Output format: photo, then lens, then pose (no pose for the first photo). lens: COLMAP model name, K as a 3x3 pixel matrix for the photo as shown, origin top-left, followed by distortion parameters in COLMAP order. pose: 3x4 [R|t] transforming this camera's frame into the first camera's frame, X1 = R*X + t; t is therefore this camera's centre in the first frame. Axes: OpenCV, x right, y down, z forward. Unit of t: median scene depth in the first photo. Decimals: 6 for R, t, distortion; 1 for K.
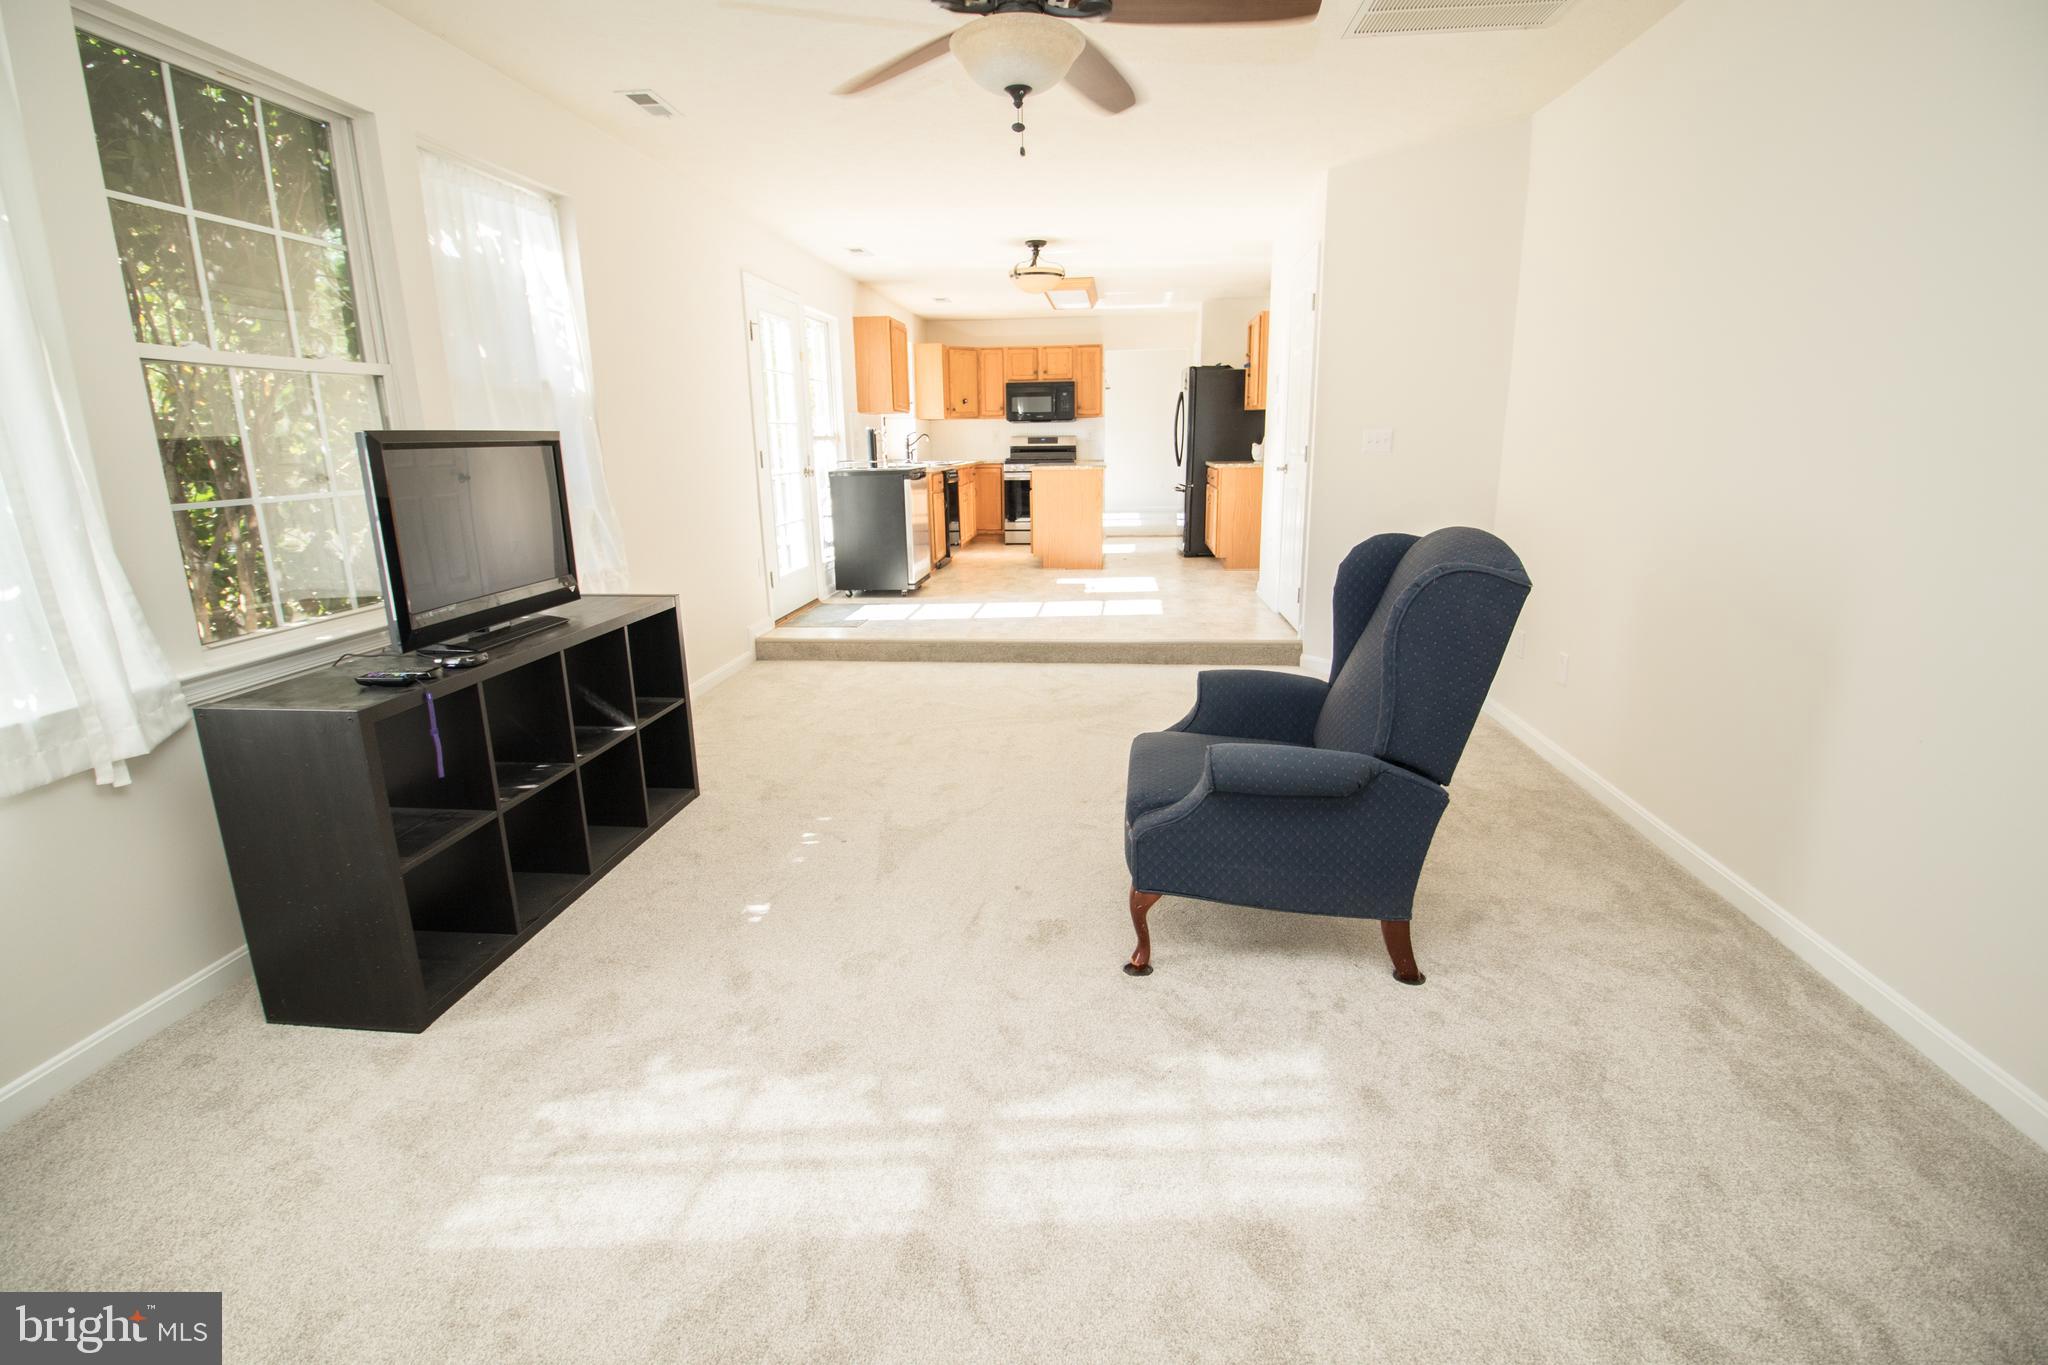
lens RADIAL K [[968.6, 0, 1019.1], [0, 968.6, 671.2], [0, 0, 1]] dist [0.014489, -0.021208]
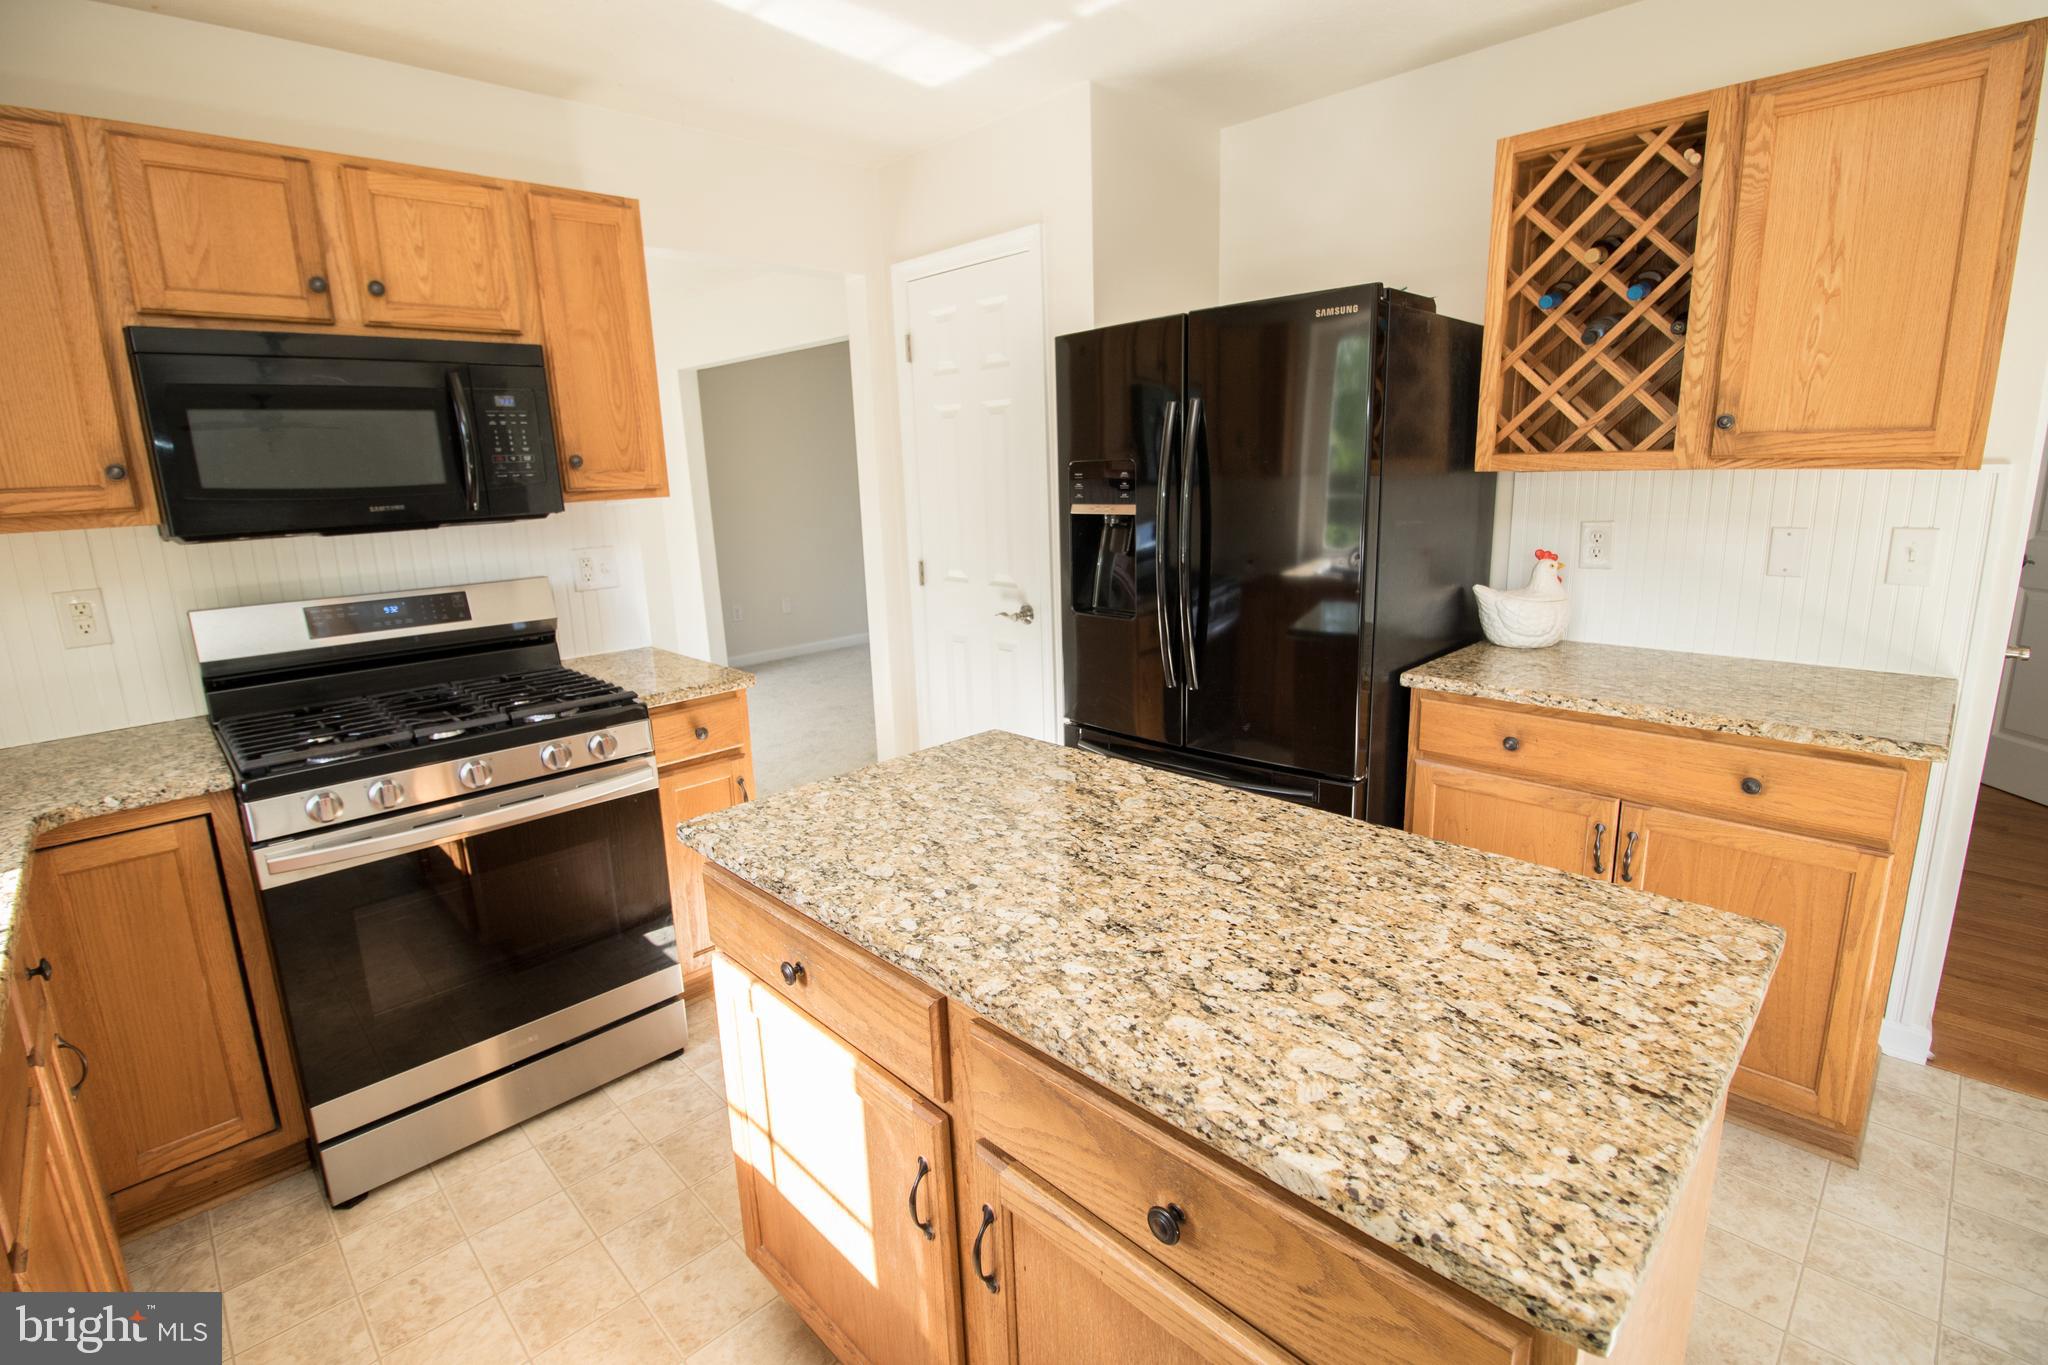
lens RADIAL K [[940.8, 0, 1018.0], [0, 940.8, 669.2], [0, 0, 1]] dist [-0.001182, -0.012697]
pose [[0.642735, -0.169648, 0.747068, -0.045052], [0.201331, 0.978300, 0.048943, -0.213900], [-0.739160, 0.118950, 0.662943, 0.781228]]
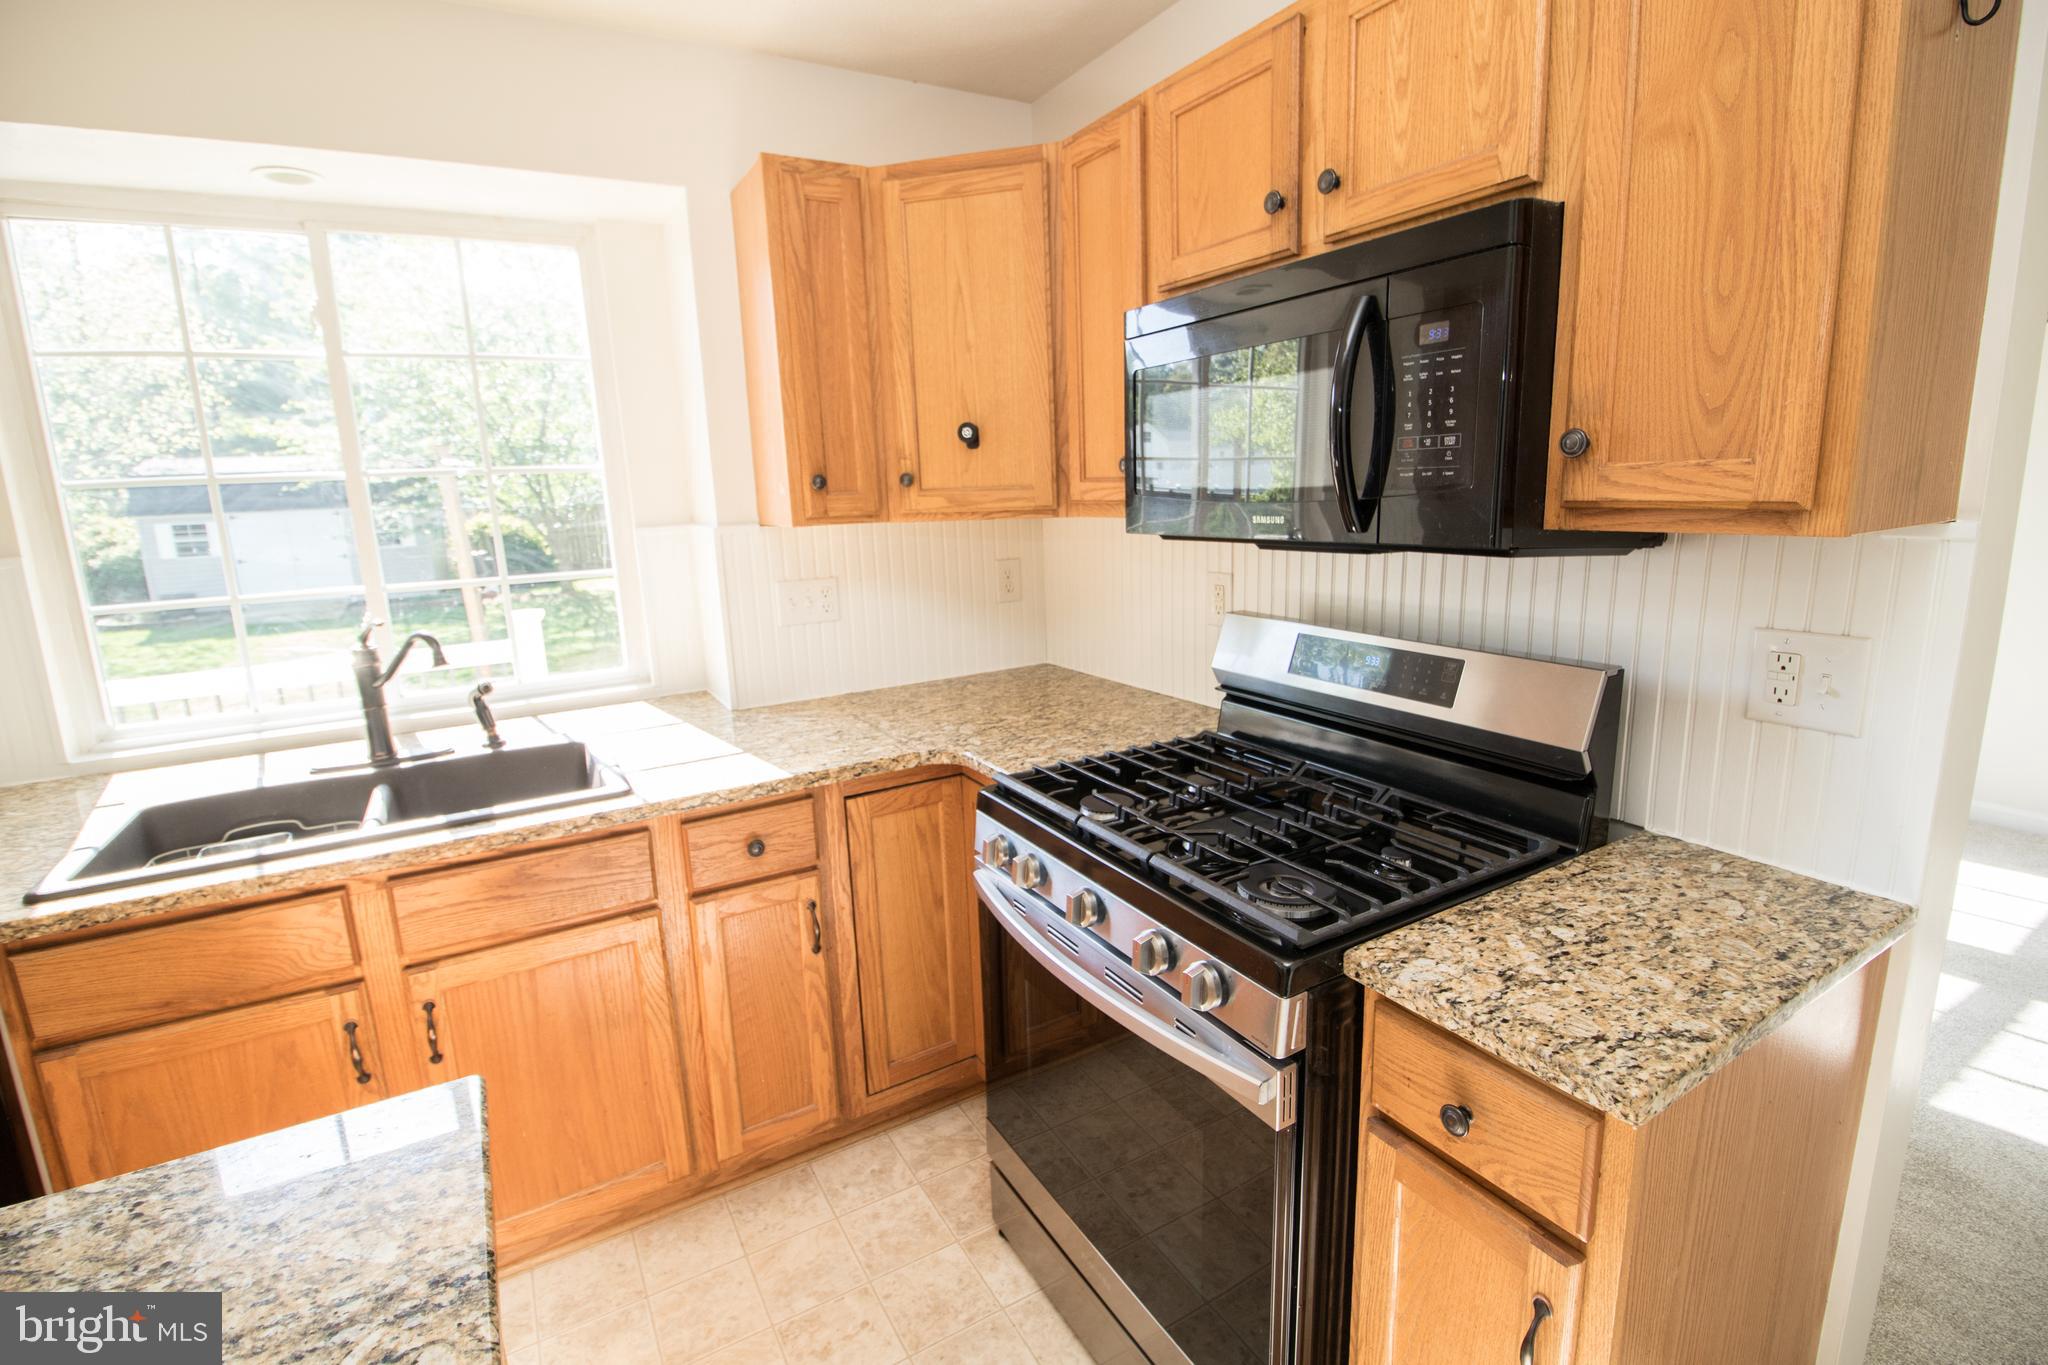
lens RADIAL K [[947.0, 0, 1020.3], [0, 947.0, 670.3], [0, 0, 1]] dist [0.001931, -0.013895]
pose [[0.583013, 0.153243, -0.797880, 0.112353], [-0.161869, 0.984272, 0.070764, -0.245699], [0.796175, 0.087895, 0.598649, 0.893837]]
